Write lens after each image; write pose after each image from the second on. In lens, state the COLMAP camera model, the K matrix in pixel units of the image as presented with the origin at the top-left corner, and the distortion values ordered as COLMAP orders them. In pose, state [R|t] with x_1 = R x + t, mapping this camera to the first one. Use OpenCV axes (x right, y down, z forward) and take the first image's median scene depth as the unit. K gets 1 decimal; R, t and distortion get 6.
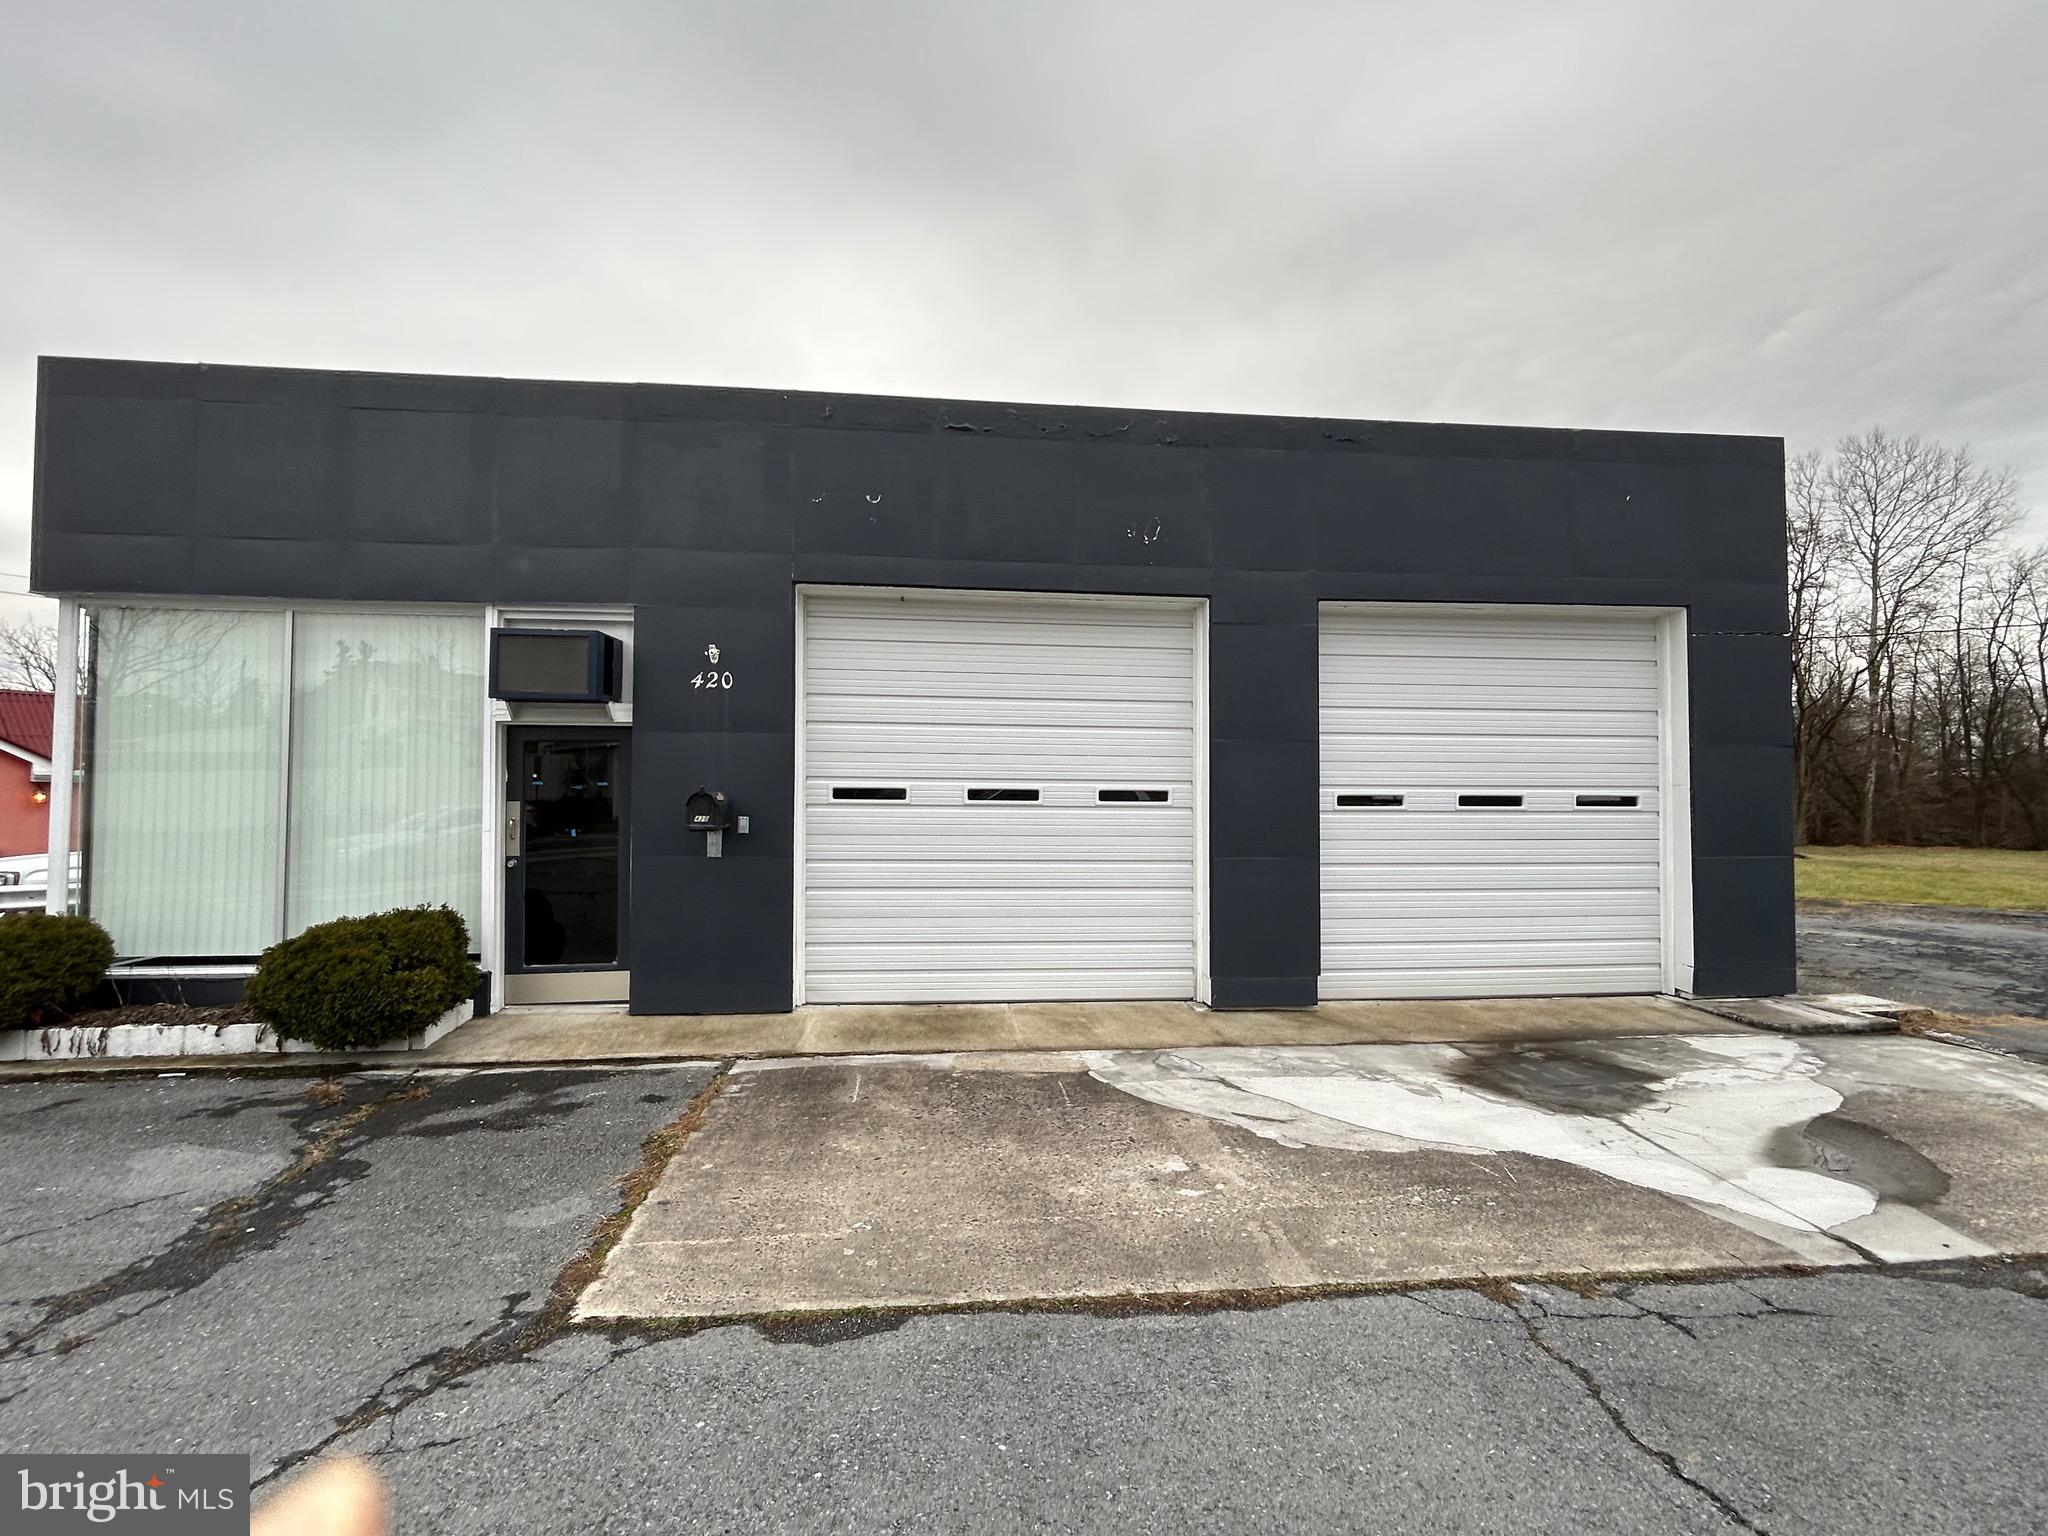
lens RADIAL K [[971.6, 0, 1024.0], [0, 971.6, 768.0], [0, 0, 1]] dist [0.014472, 0.000092]
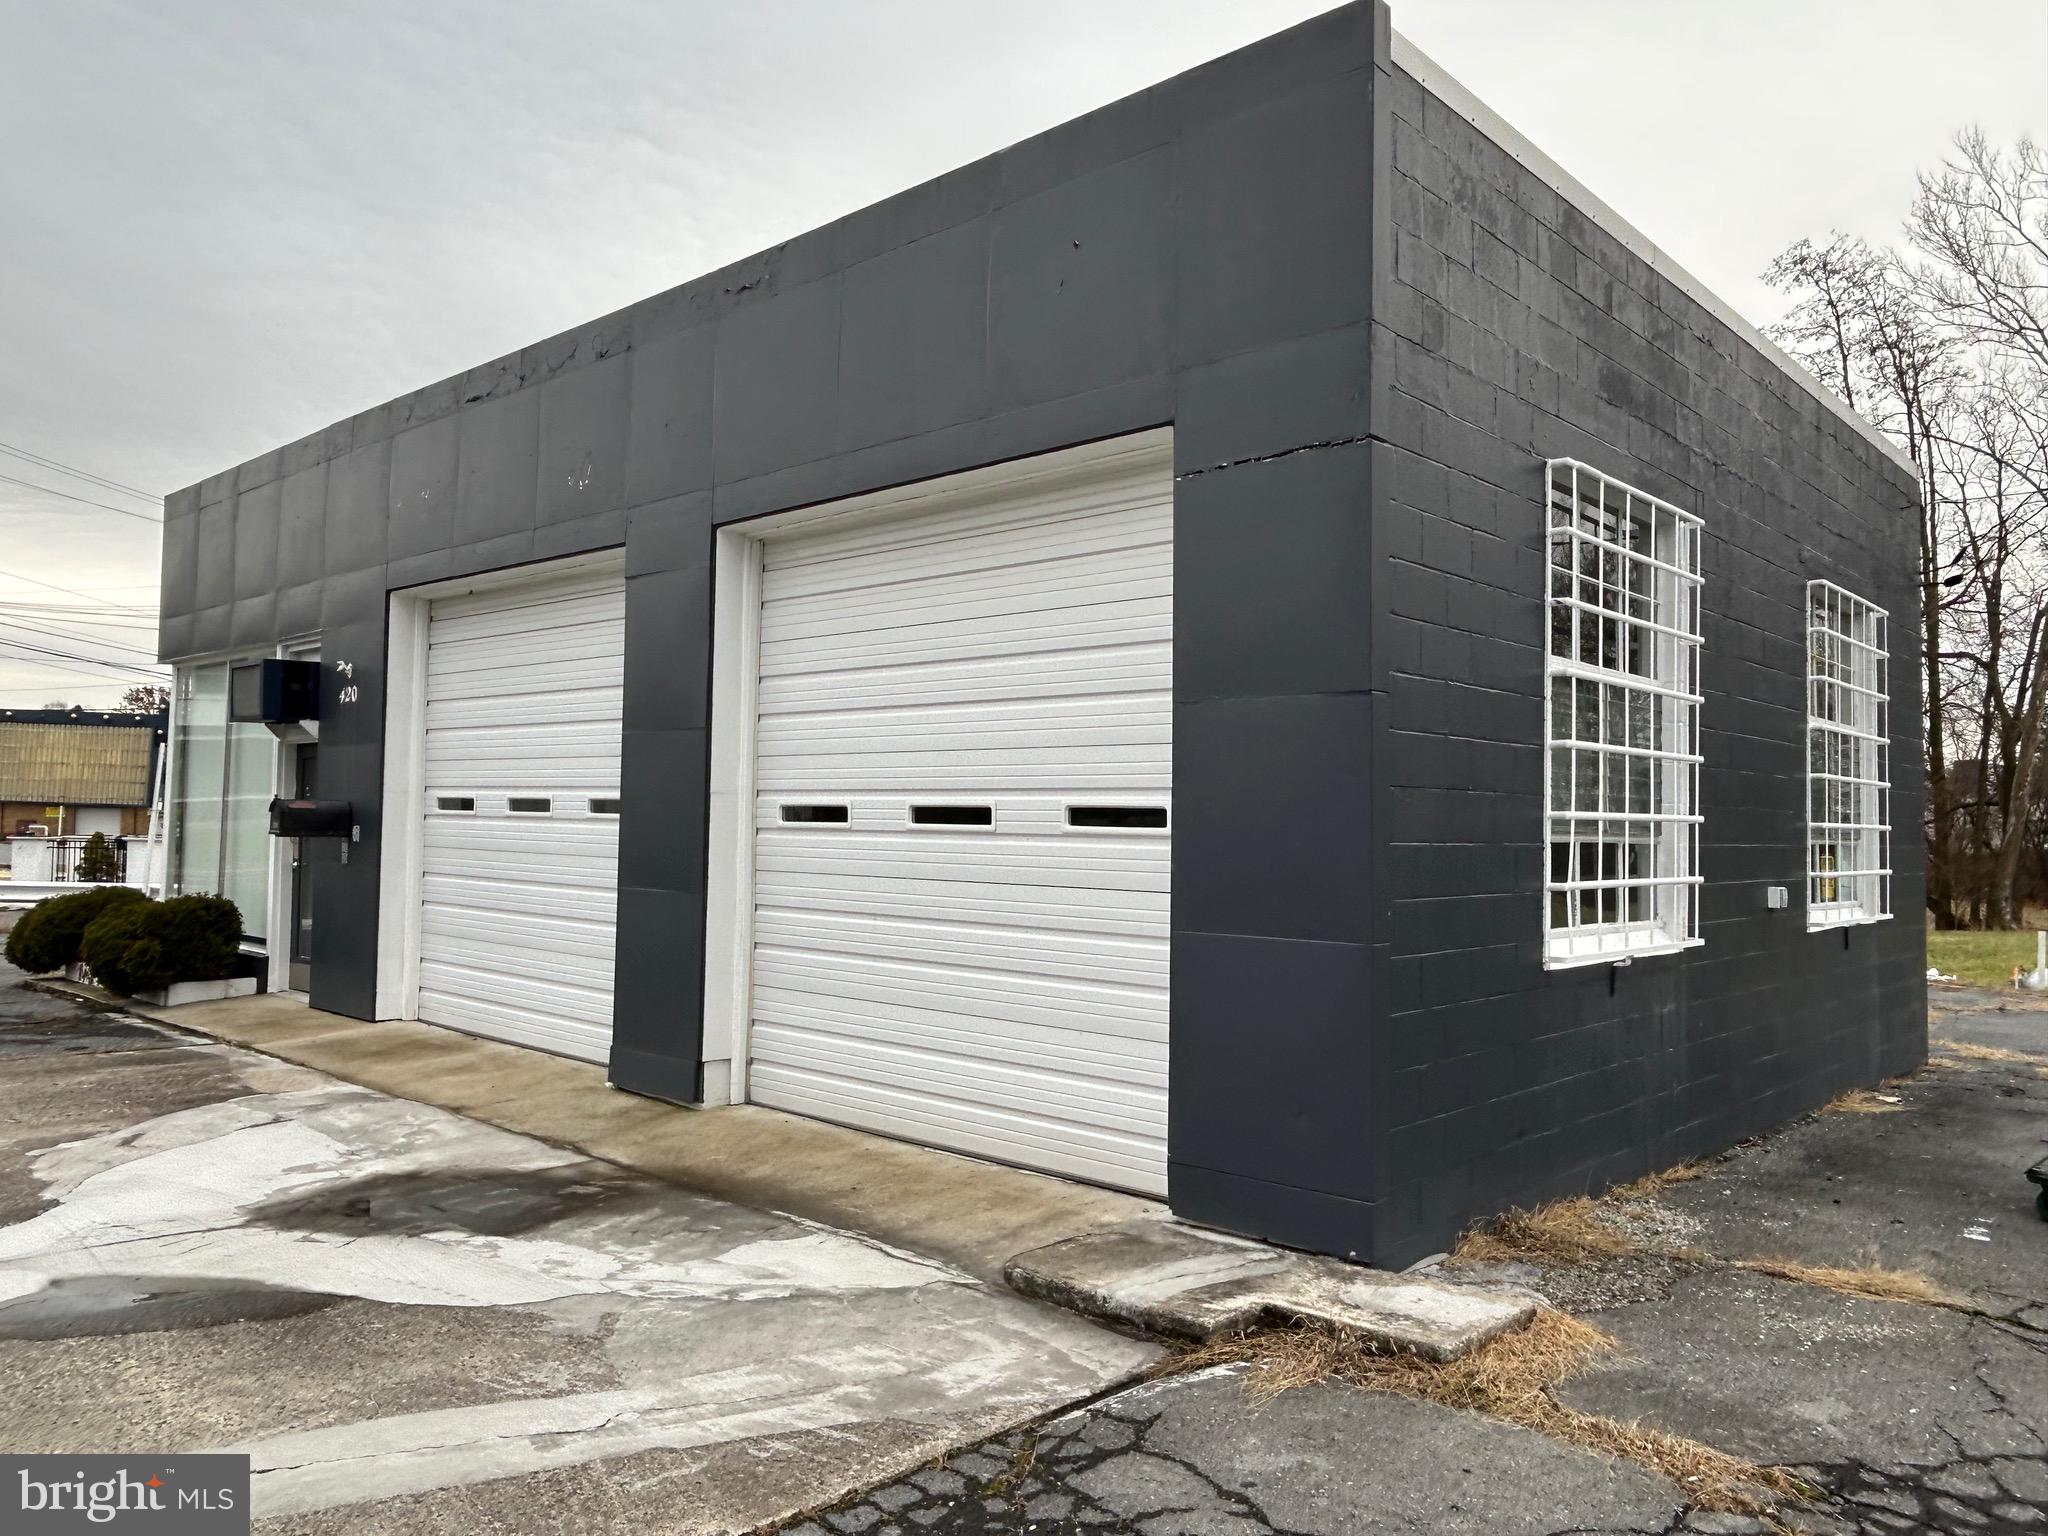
lens RADIAL K [[1451.2, 0, 1024.0], [0, 1451.2, 768.0], [0, 0, 1]] dist [0.000716, 0.002007]
pose [[0.658101, -0.022251, -0.752601, 1.231307], [0.008453, 0.999719, -0.022165, 0.026594], [0.752883, 0.008225, 0.658104, 0.483539]]
